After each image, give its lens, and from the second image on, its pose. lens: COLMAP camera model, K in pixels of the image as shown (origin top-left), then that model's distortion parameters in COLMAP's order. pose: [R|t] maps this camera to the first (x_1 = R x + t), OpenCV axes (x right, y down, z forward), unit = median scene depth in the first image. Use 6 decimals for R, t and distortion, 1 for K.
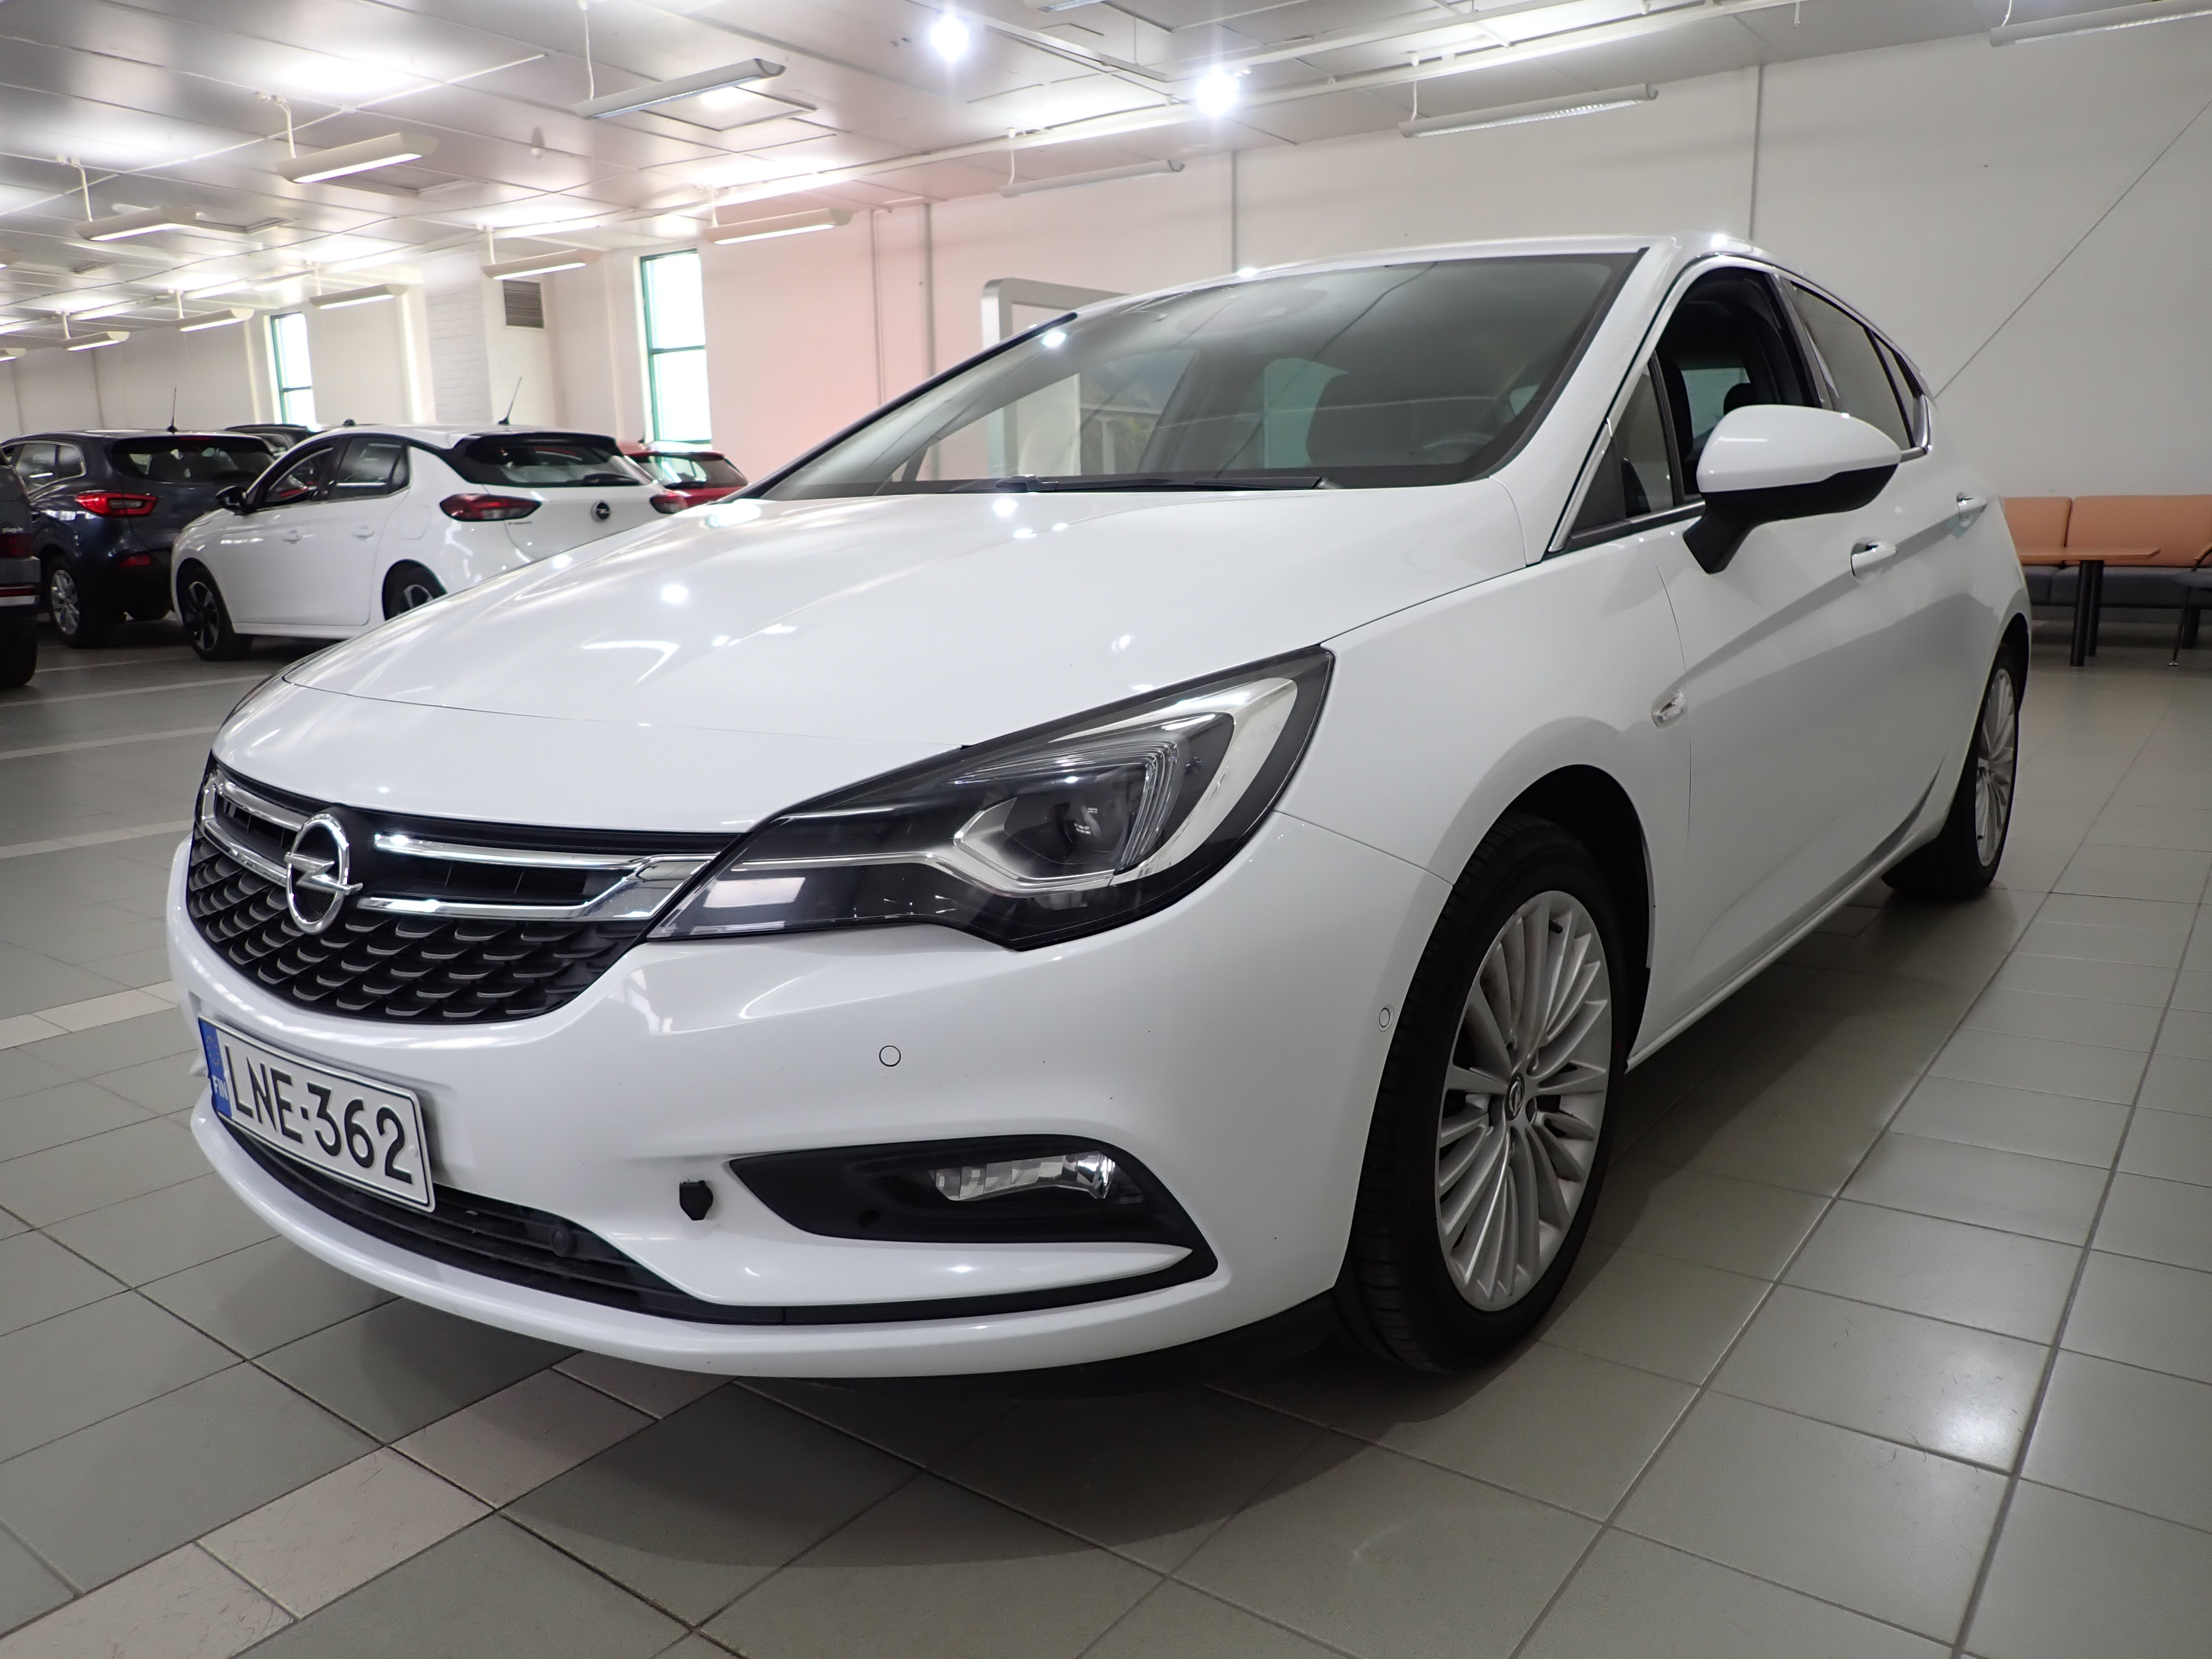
lens RADIAL K [[1644.3, 0, 1097.2], [0, 1644.3, 837.5], [0, 0, 1]] dist [-0.013631, 0.001251]
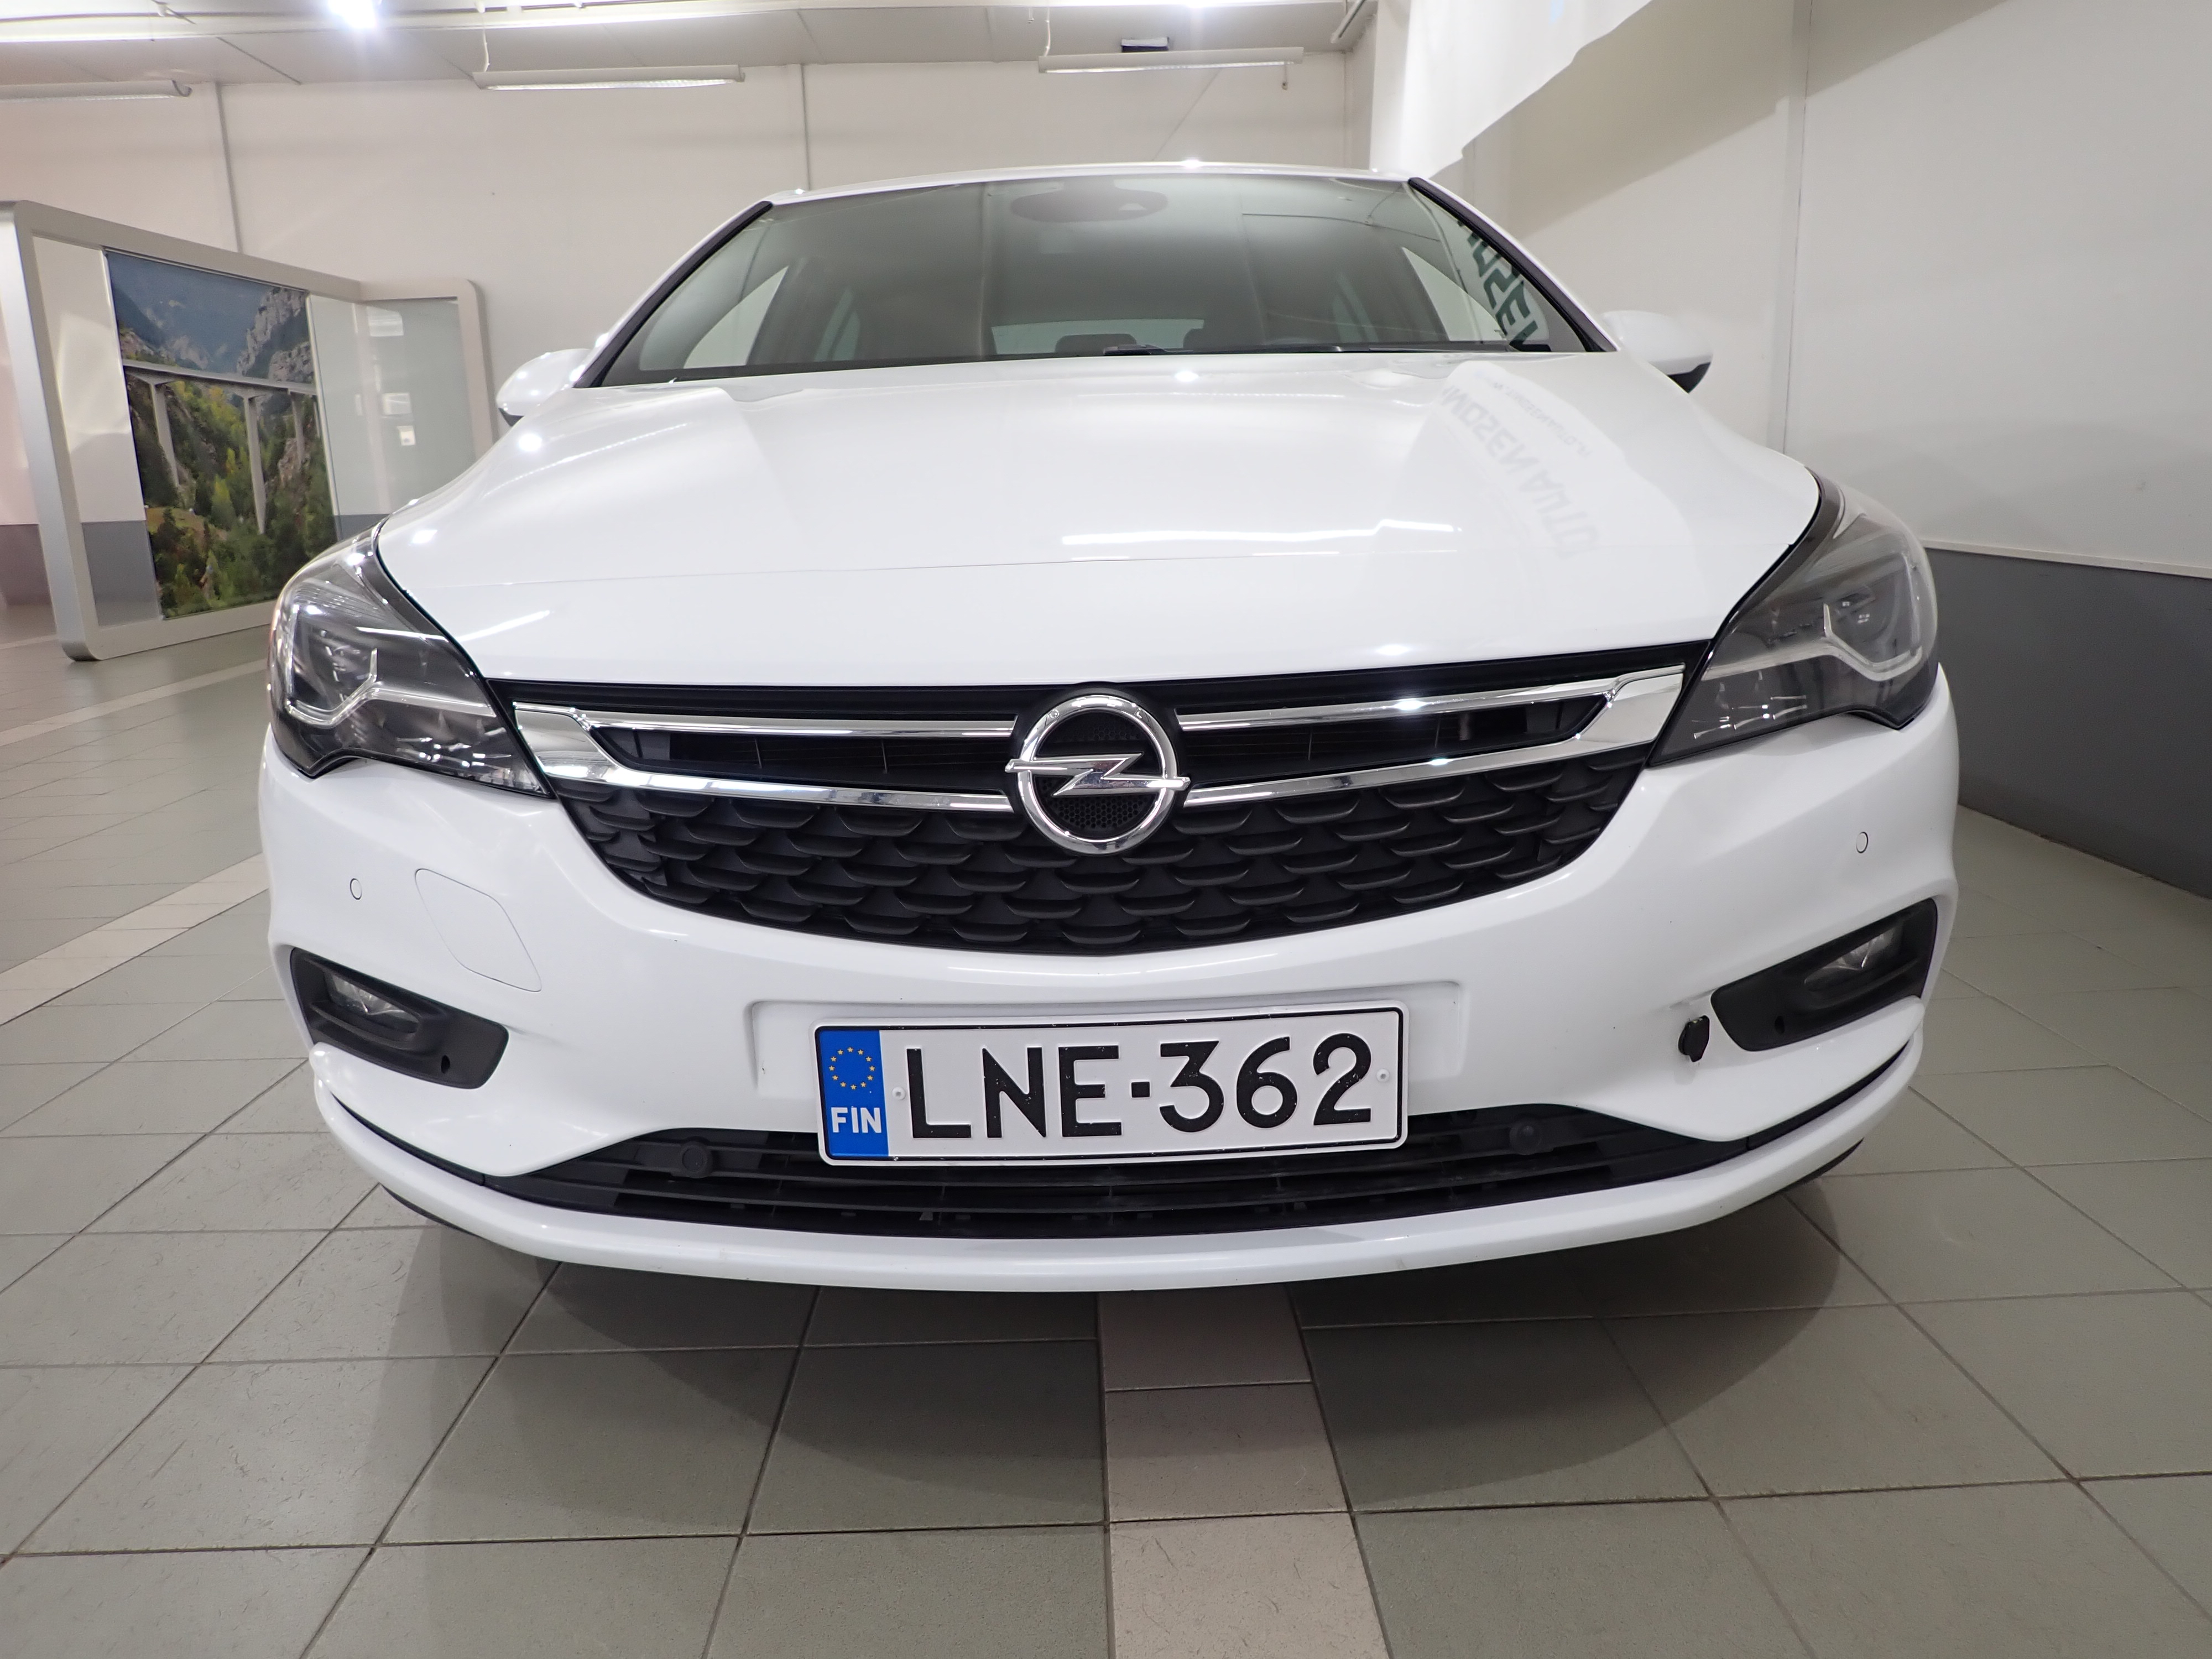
lens RADIAL K [[1644.3, 0, 1097.2], [0, 1644.3, 837.5], [0, 0, 1]] dist [-0.013631, 0.001251]
pose [[0.789613, -0.136392, 0.598255, -0.922162], [0.137779, 0.989497, 0.043739, 0.017100], [-0.597937, 0.047890, 0.800111, 0.392966]]
